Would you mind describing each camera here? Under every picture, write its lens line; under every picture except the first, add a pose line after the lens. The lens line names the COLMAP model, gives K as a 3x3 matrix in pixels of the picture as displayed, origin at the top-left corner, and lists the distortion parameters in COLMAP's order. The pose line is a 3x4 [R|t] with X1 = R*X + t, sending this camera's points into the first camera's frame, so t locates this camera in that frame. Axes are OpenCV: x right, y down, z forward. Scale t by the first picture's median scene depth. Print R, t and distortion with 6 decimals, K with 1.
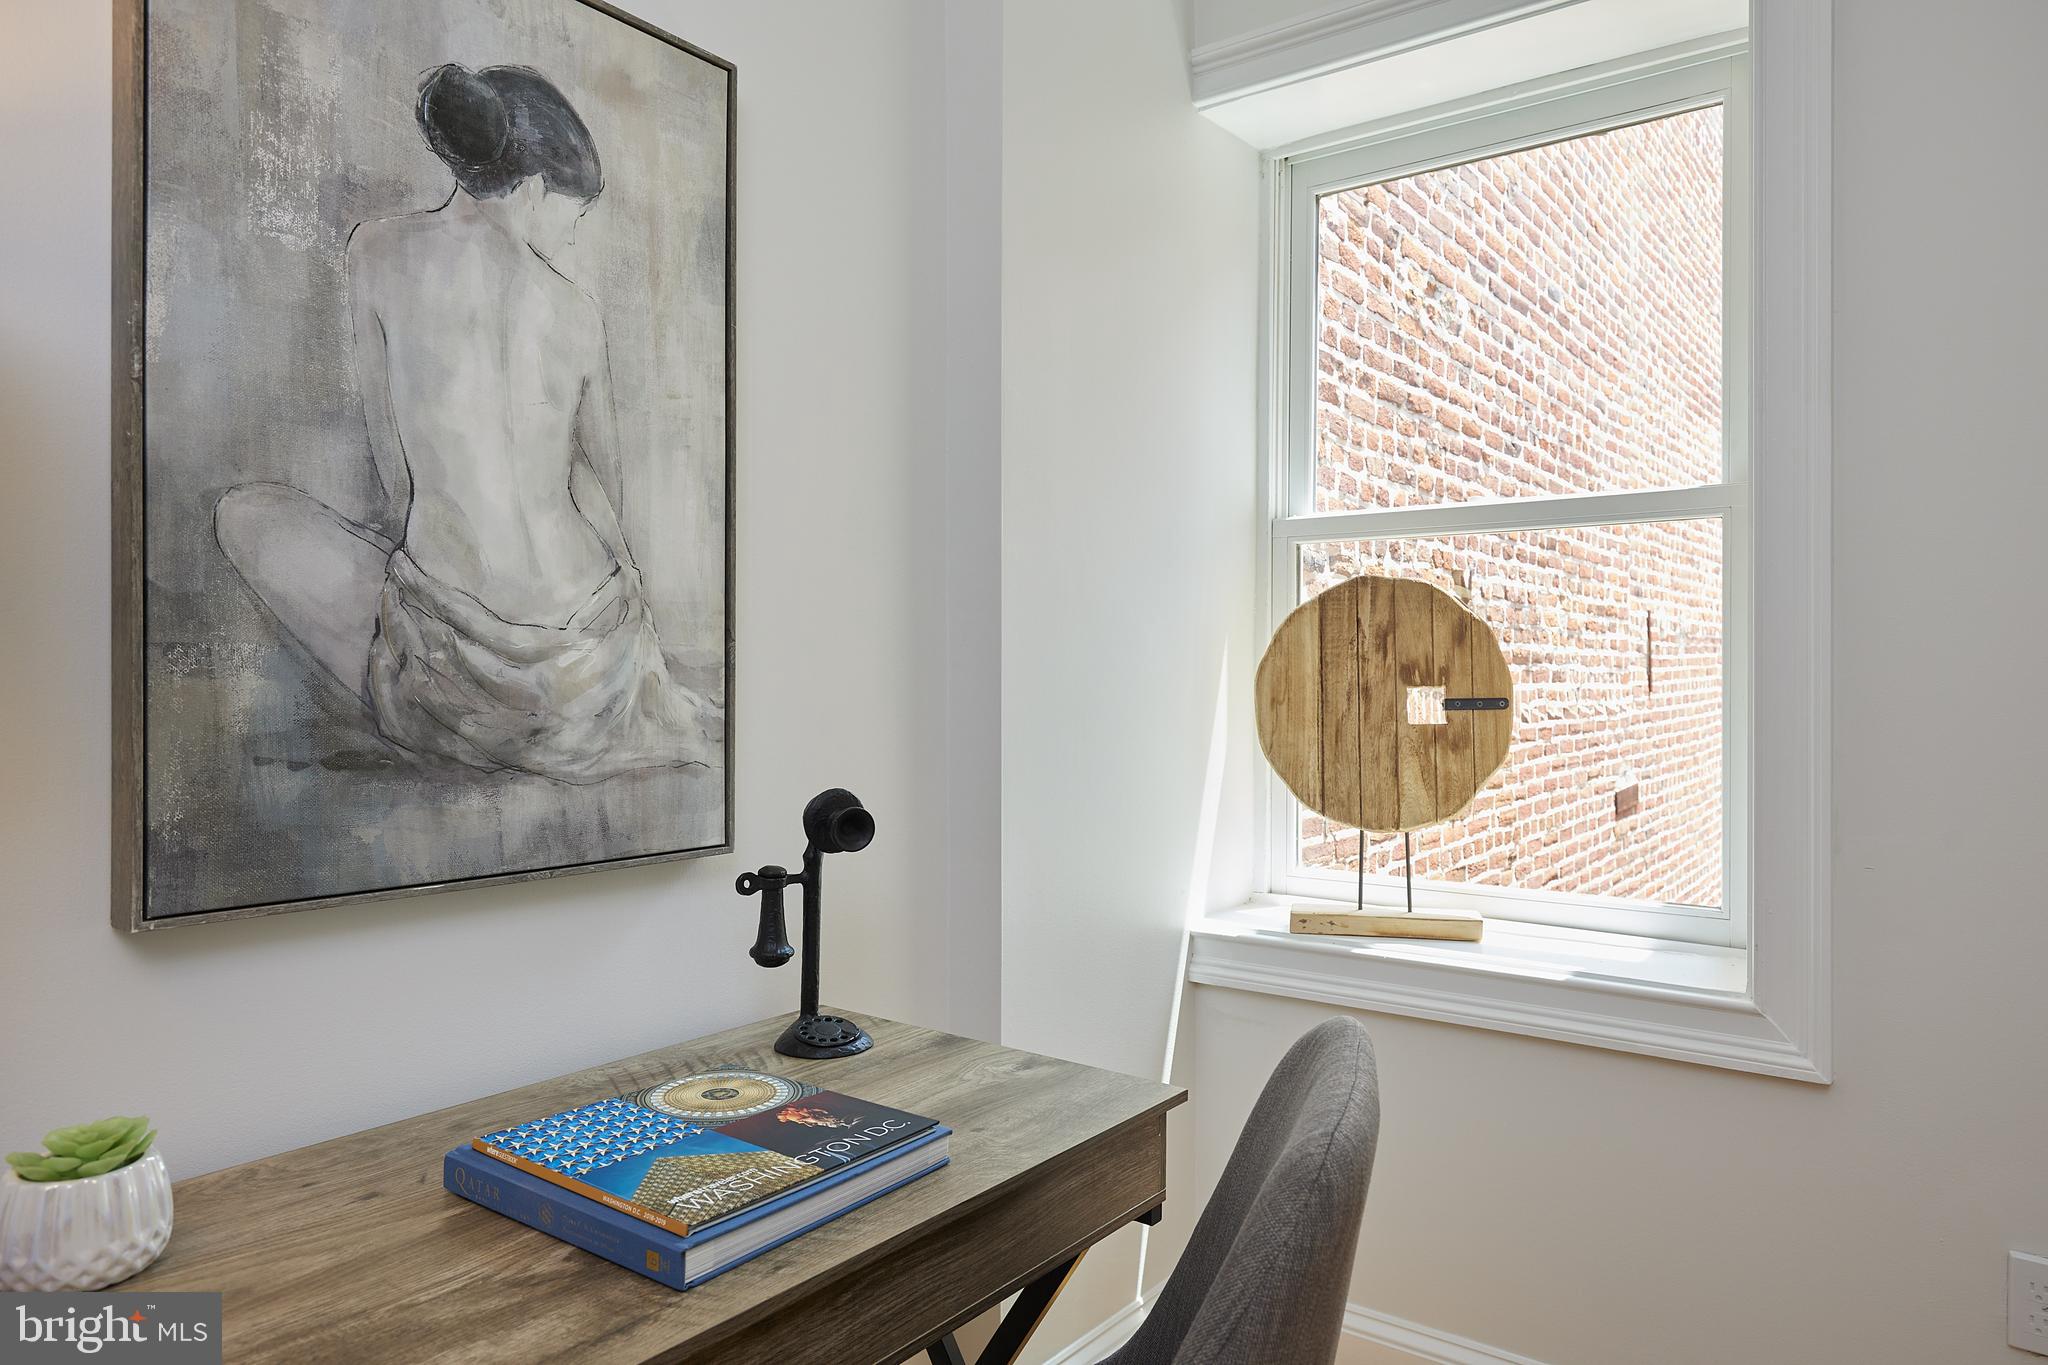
lens RADIAL K [[1282.9, 0, 1033.9], [0, 1282.9, 683.3], [0, 0, 1]] dist [-0.009494, 0.002133]
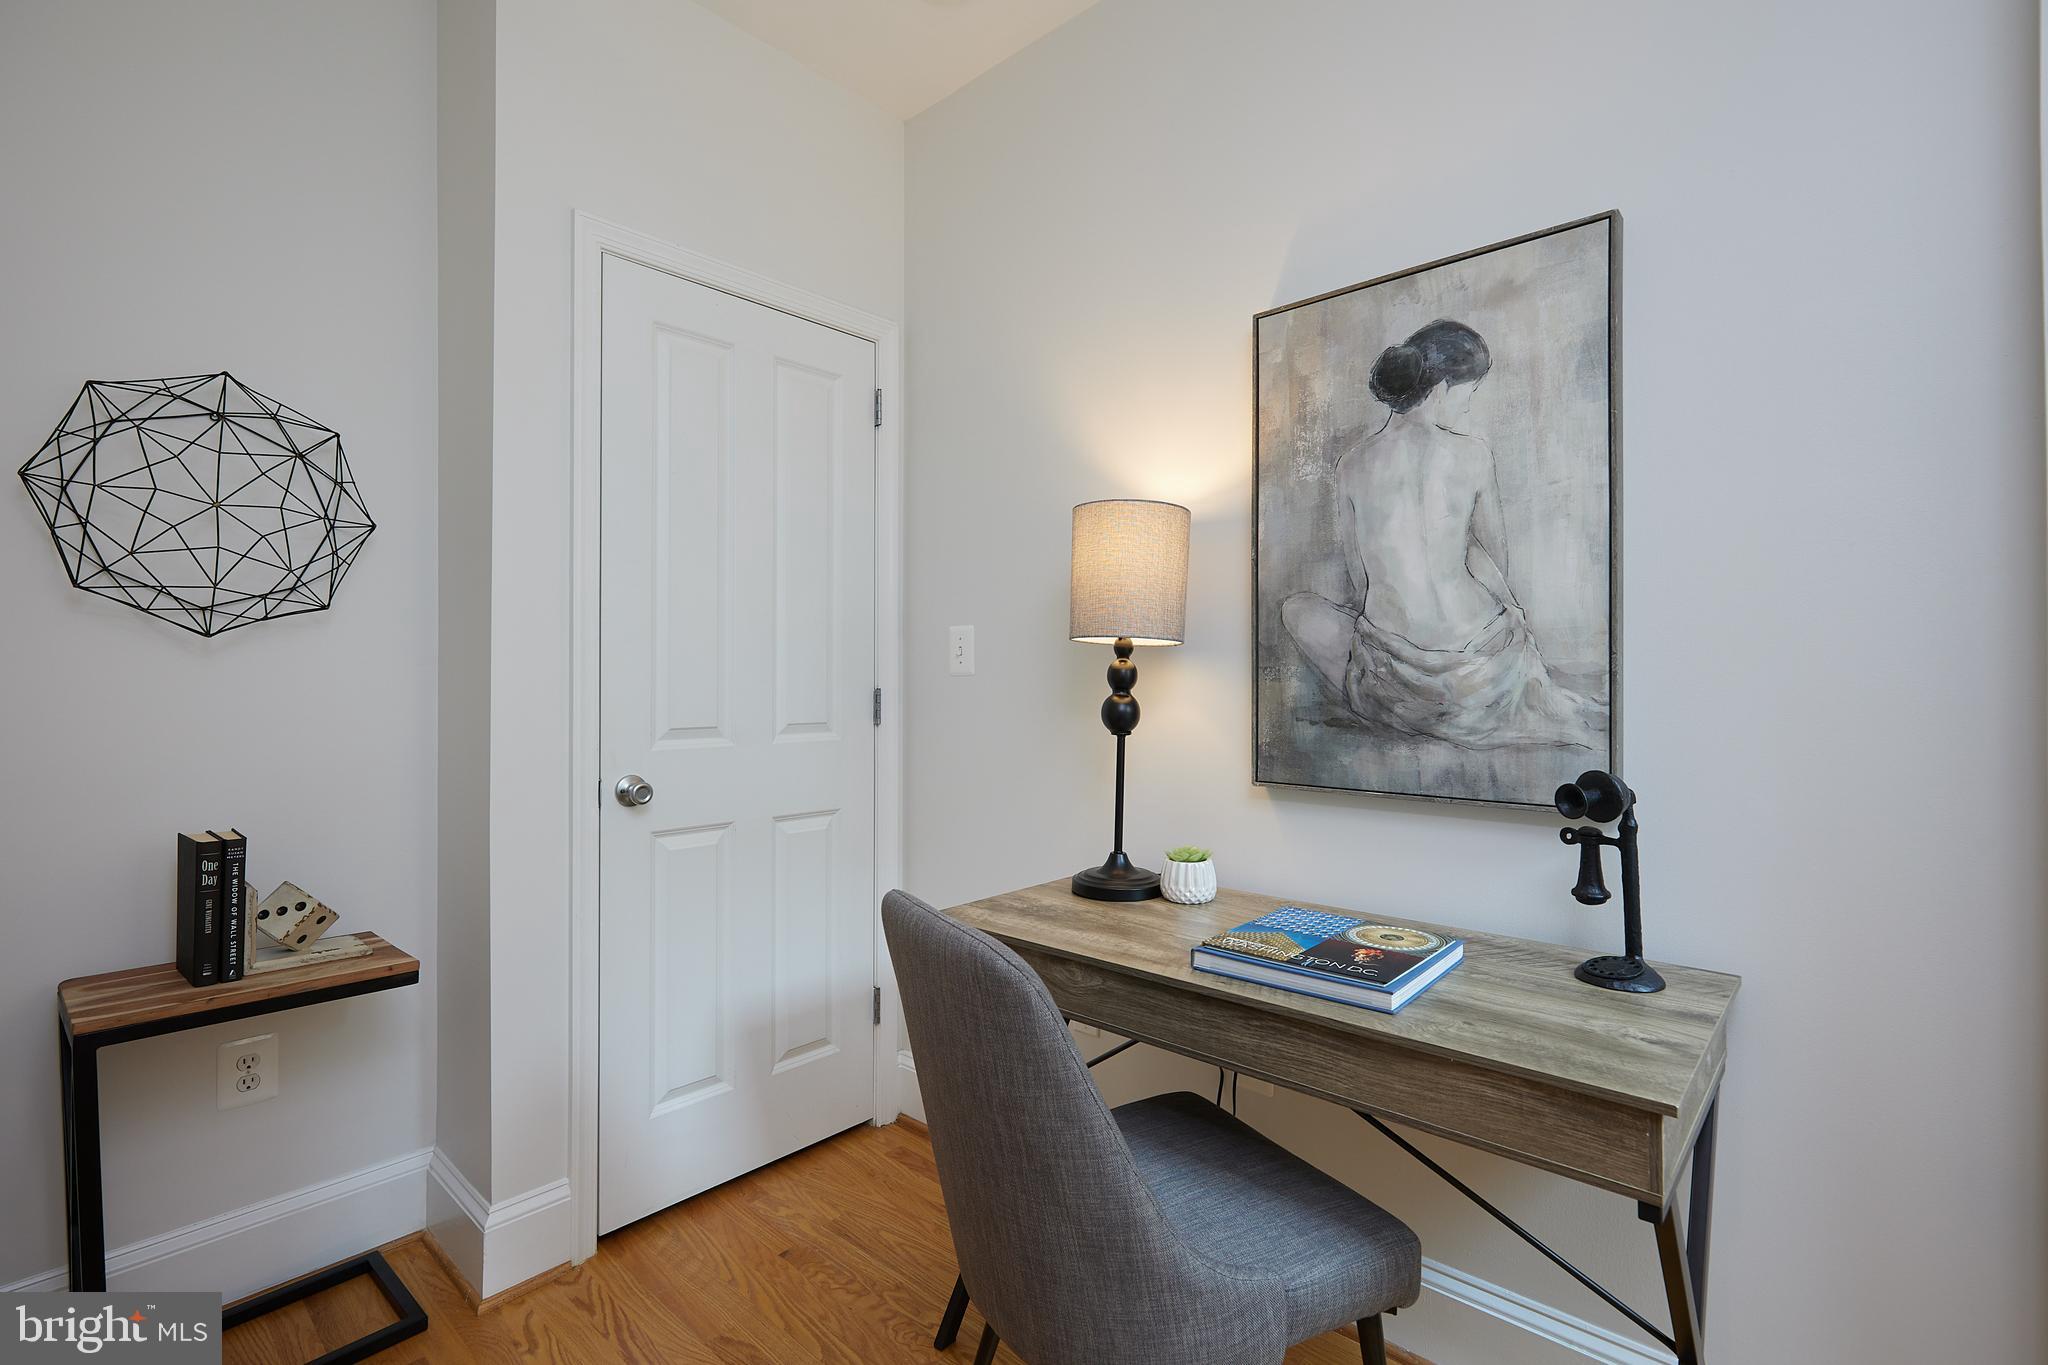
lens RADIAL K [[935.2, 0, 1035.5], [0, 935.2, 669.4], [0, 0, 1]] dist [0.002721, -0.001793]
pose [[-0.078846, -0.009462, -0.996842, 0.890511], [-0.003143, 0.999952, -0.009243, -0.007841], [0.996882, 0.002405, -0.078872, 0.580963]]
